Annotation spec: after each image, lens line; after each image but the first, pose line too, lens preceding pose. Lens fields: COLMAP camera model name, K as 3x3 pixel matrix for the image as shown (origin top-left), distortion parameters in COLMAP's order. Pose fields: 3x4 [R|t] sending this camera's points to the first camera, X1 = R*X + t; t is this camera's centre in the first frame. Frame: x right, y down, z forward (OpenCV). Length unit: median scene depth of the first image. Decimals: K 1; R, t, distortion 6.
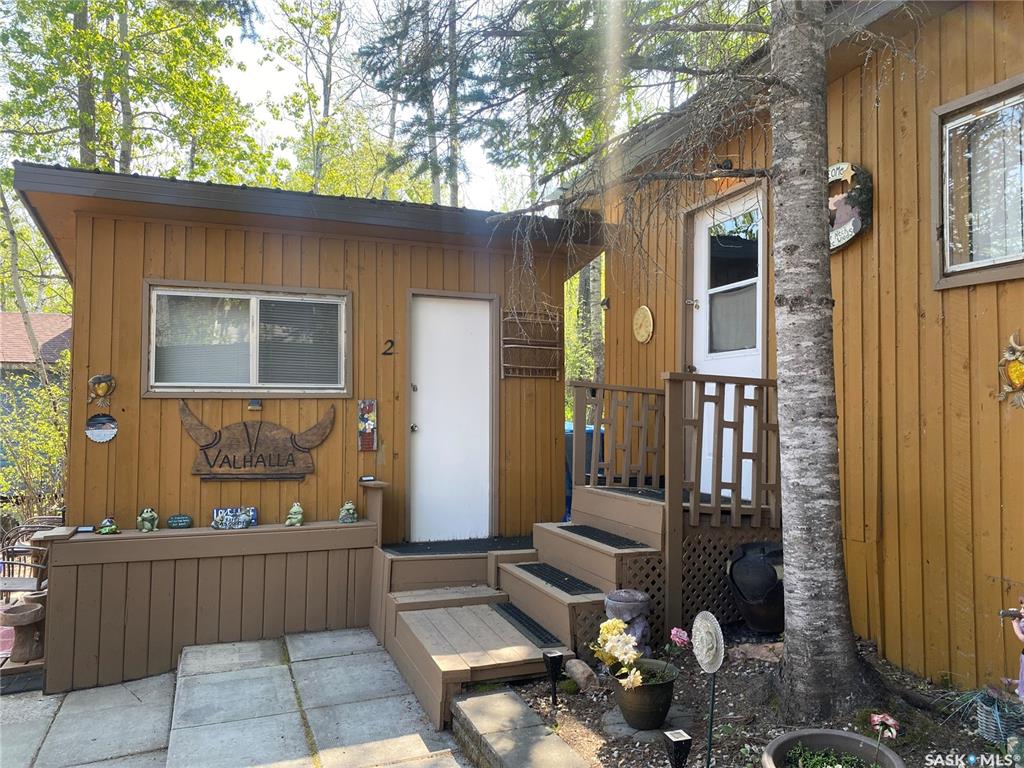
lens RADIAL K [[778.5, 0, 510.5], [0, 778.5, 377.5], [0, 0, 1]] dist [0.069228, -0.073015]
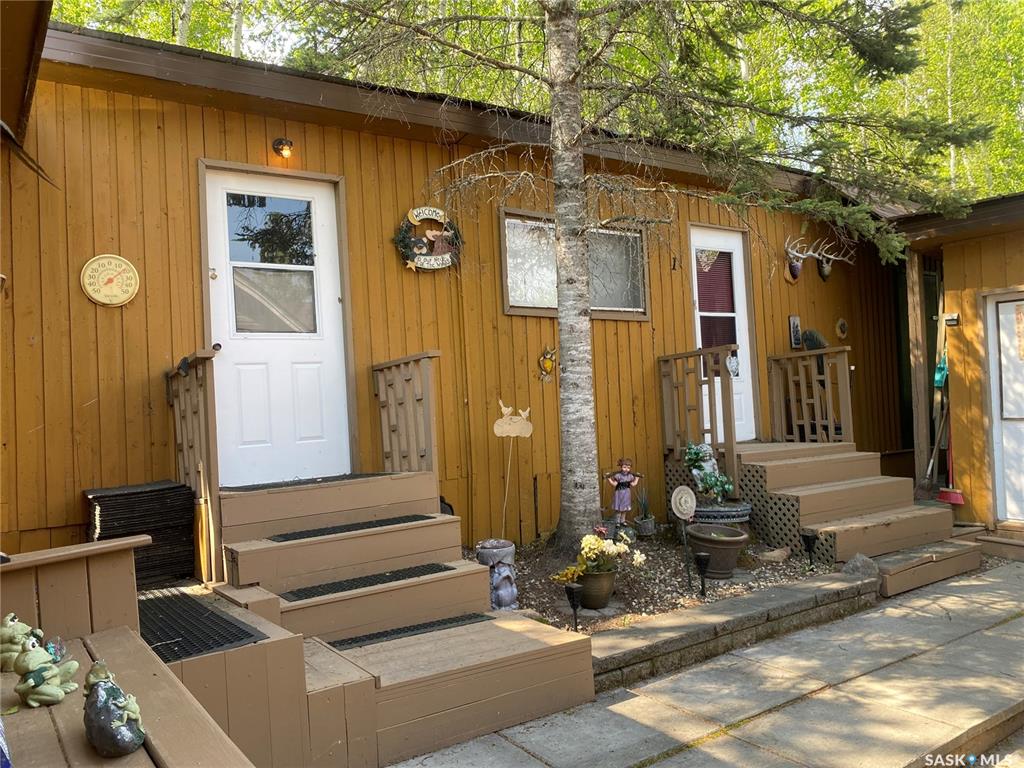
lens RADIAL K [[778.5, 0, 510.5], [0, 778.5, 377.5], [0, 0, 1]] dist [0.069228, -0.073015]
pose [[-0.247440, 0.039580, 0.968095, -0.963350], [-0.000750, 0.999157, -0.041042, 0.082638], [-0.968903, -0.010882, -0.247201, 1.260861]]
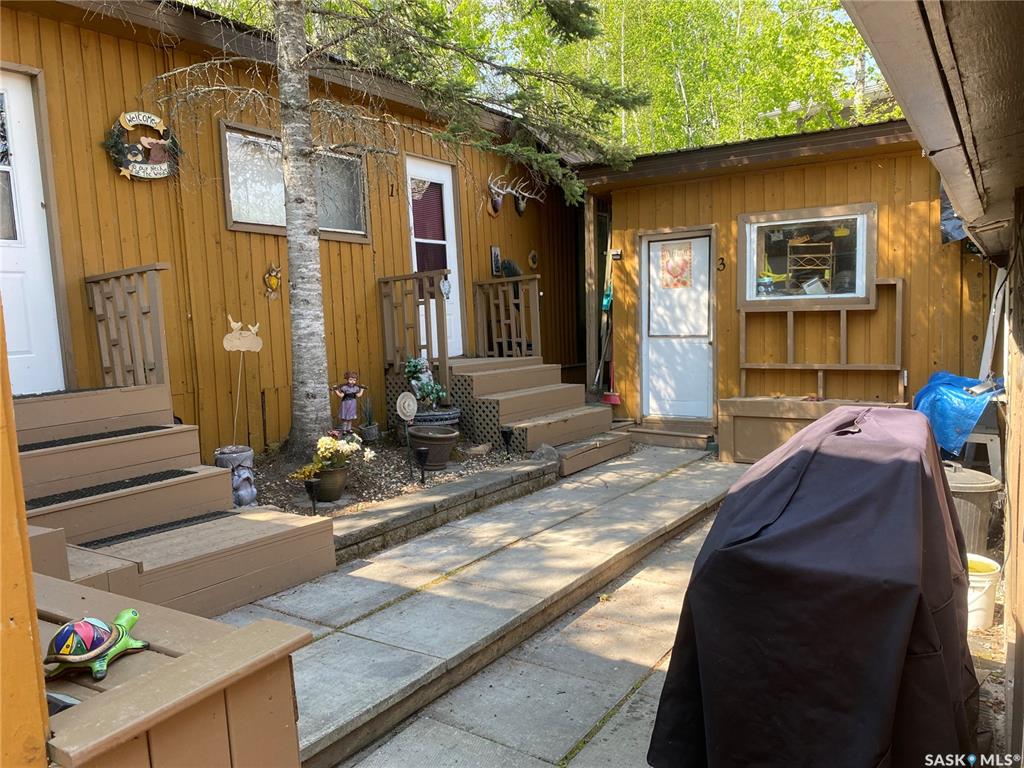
lens RADIAL K [[778.5, 0, 510.5], [0, 778.5, 377.5], [0, 0, 1]] dist [0.069228, -0.073015]
pose [[-0.584366, -0.043852, 0.810304, -1.074247], [-0.001232, 0.998586, 0.053153, 0.102487], [-0.811489, 0.030063, -0.583594, 1.356239]]
